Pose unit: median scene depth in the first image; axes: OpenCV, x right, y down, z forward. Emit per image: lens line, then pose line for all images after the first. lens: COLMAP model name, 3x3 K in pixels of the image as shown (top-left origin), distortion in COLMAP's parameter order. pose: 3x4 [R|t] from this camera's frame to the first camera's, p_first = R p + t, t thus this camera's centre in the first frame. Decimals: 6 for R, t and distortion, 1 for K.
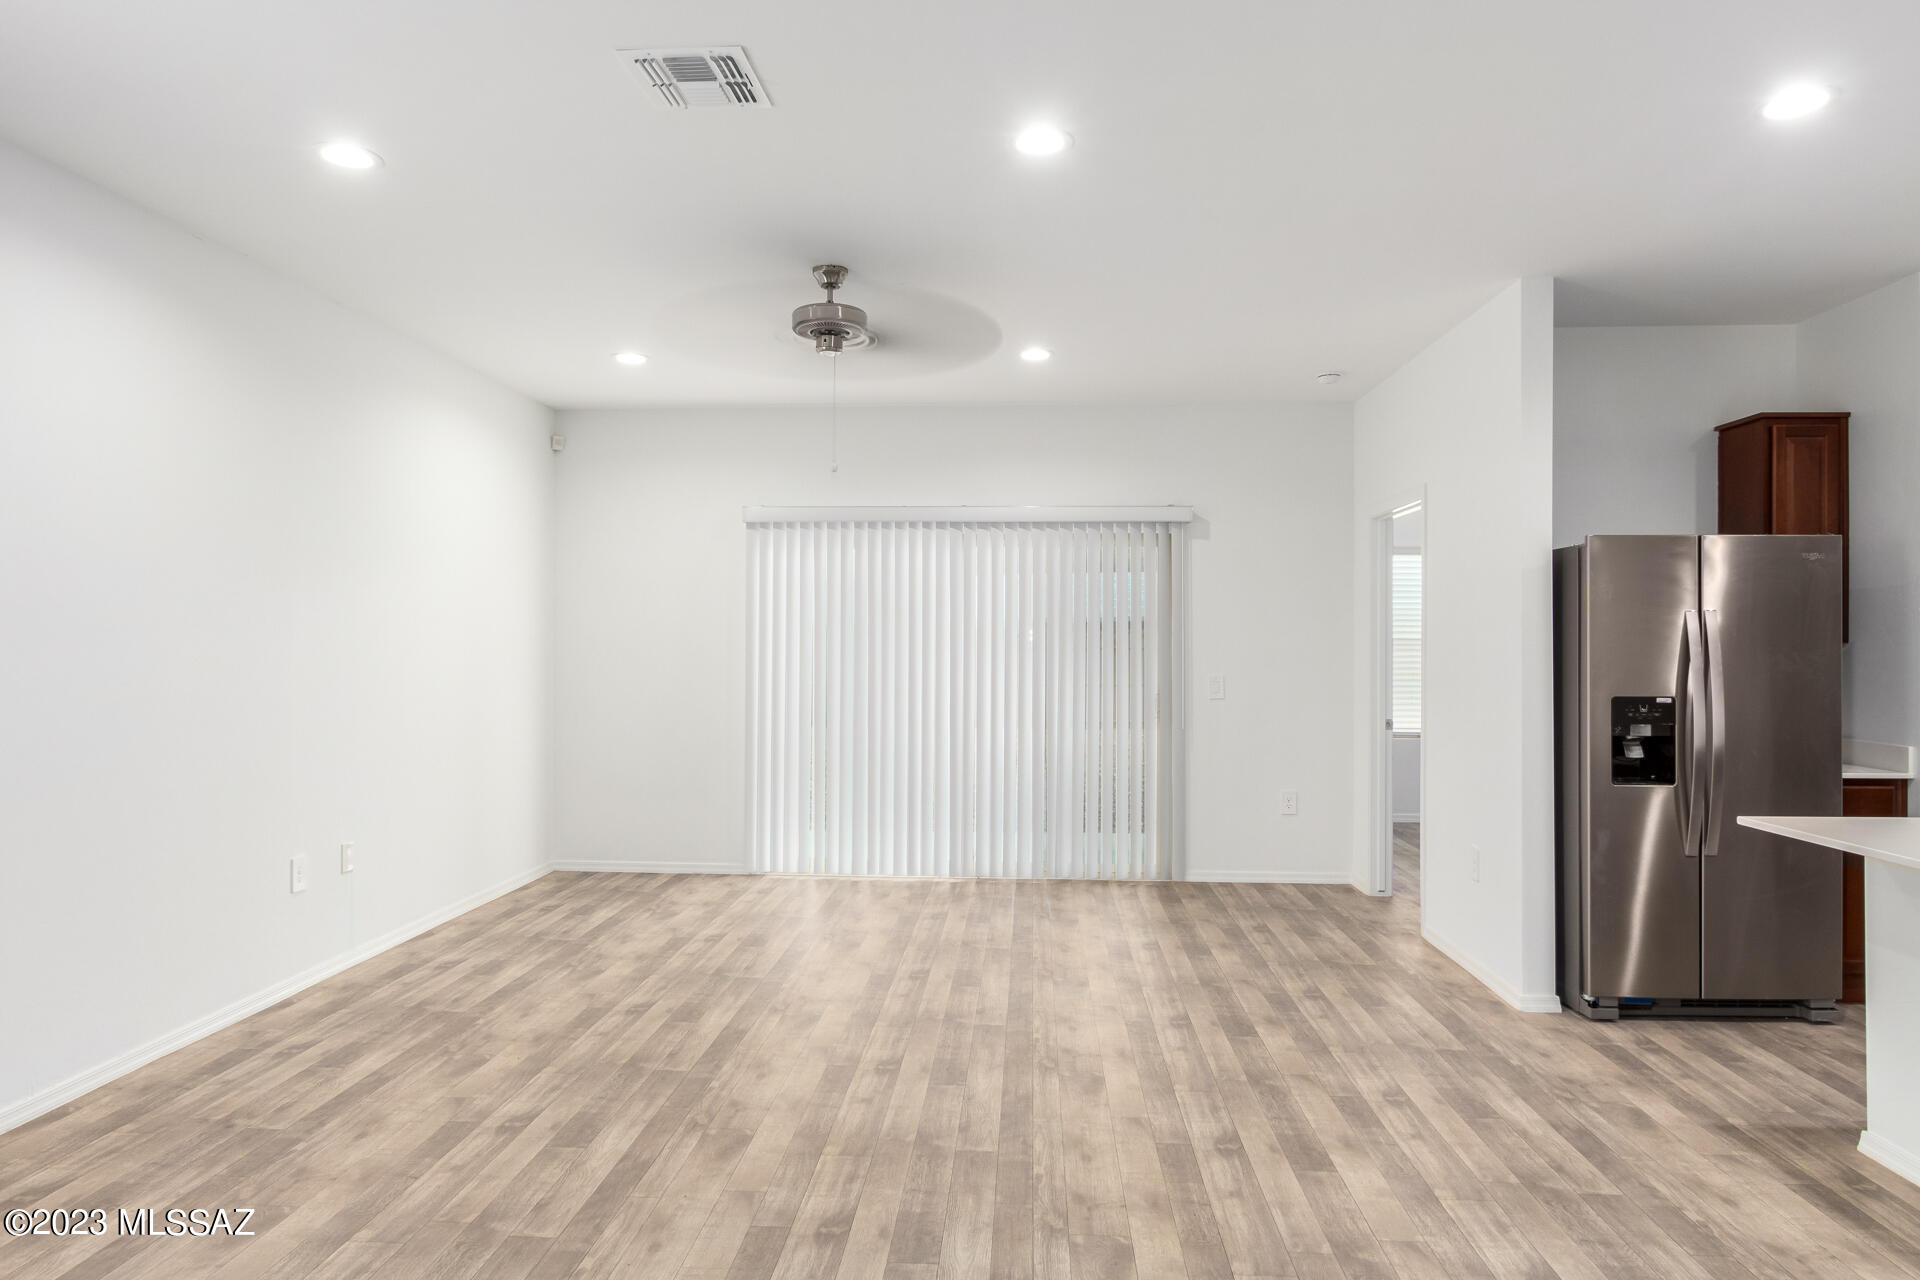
lens RADIAL K [[1126.8, 0, 961.5], [0, 1126.8, 636.1], [0, 0, 1]] dist [0.006008, -0.008023]
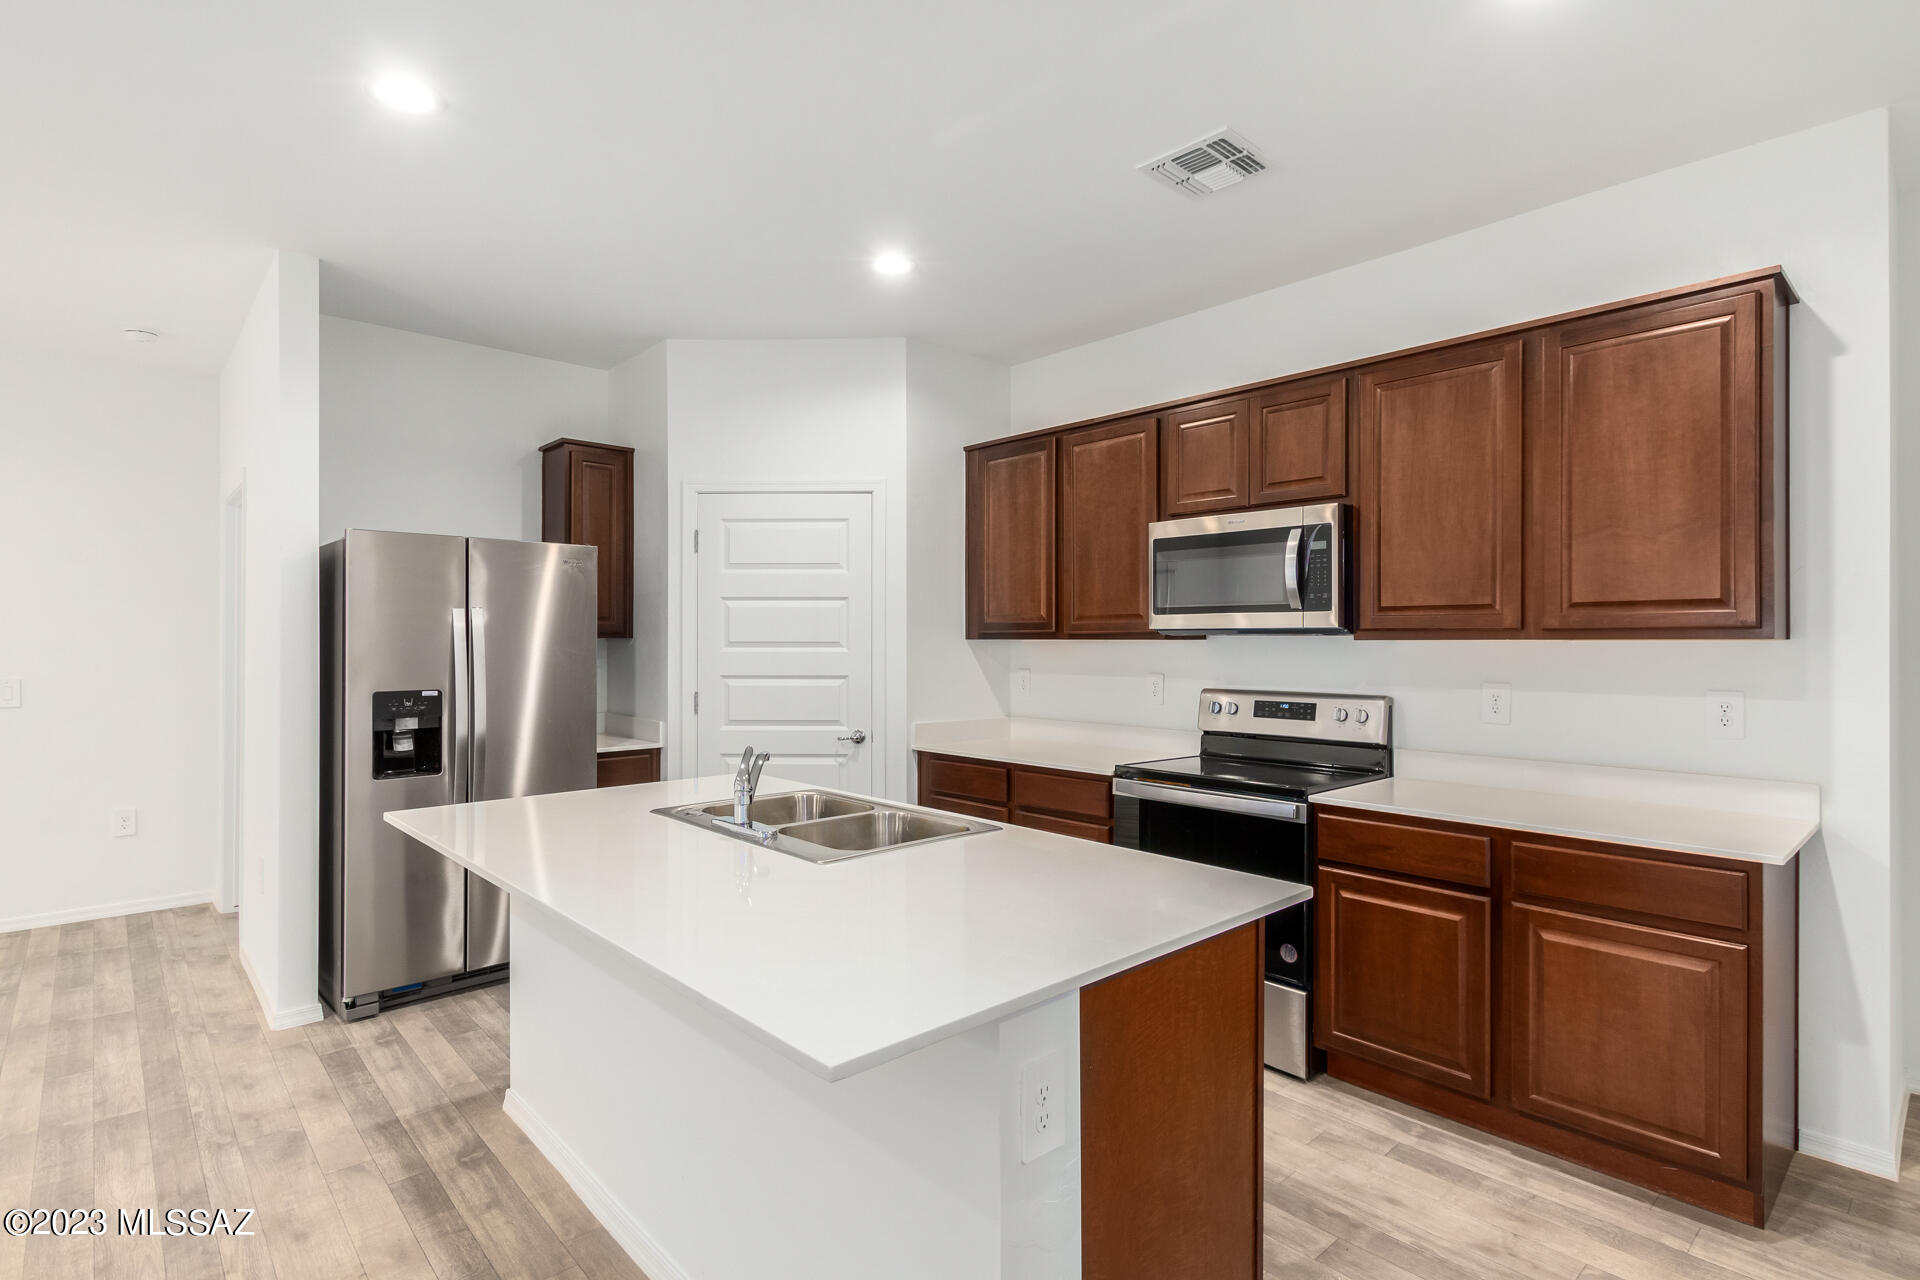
lens RADIAL K [[943.3, 0, 961.2], [0, 943.3, 637.0], [0, 0, 1]] dist [0.008668, -0.002687]
pose [[0.695164, 0.000139, 0.718851, 0.334670], [-0.002933, 0.999992, 0.002643, 0.001096], [-0.718845, -0.003946, 0.695159, 0.042353]]
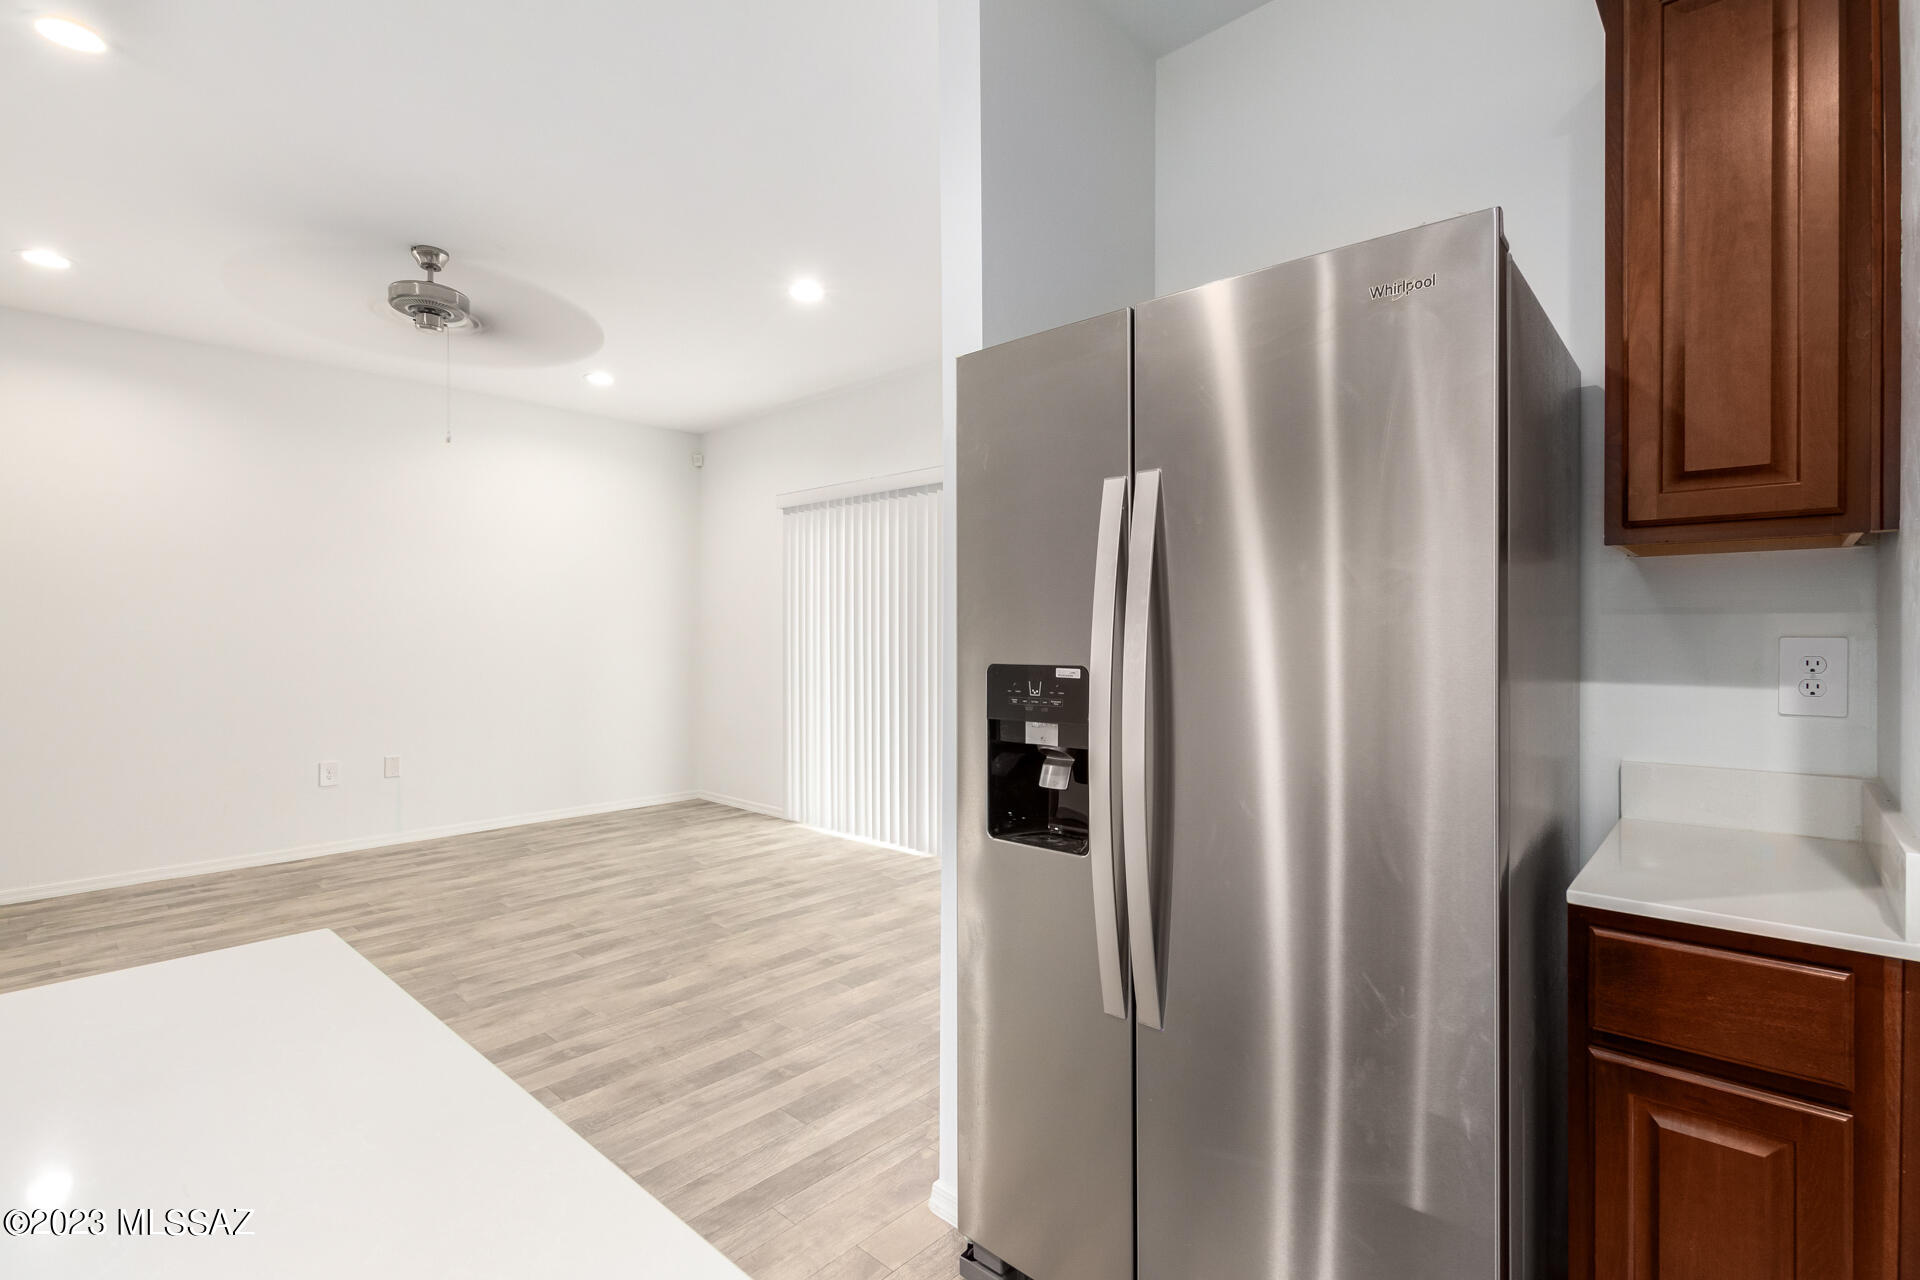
lens RADIAL K [[882.1, 0, 971.8], [0, 882.1, 642.3], [0, 0, 1]] dist [0.006082, -0.003662]
pose [[0.777865, -0.001645, -0.628430, 0.819288], [0.012598, 0.999836, 0.012976, 0.038278], [0.628306, -0.018011, 0.777758, 0.681523]]
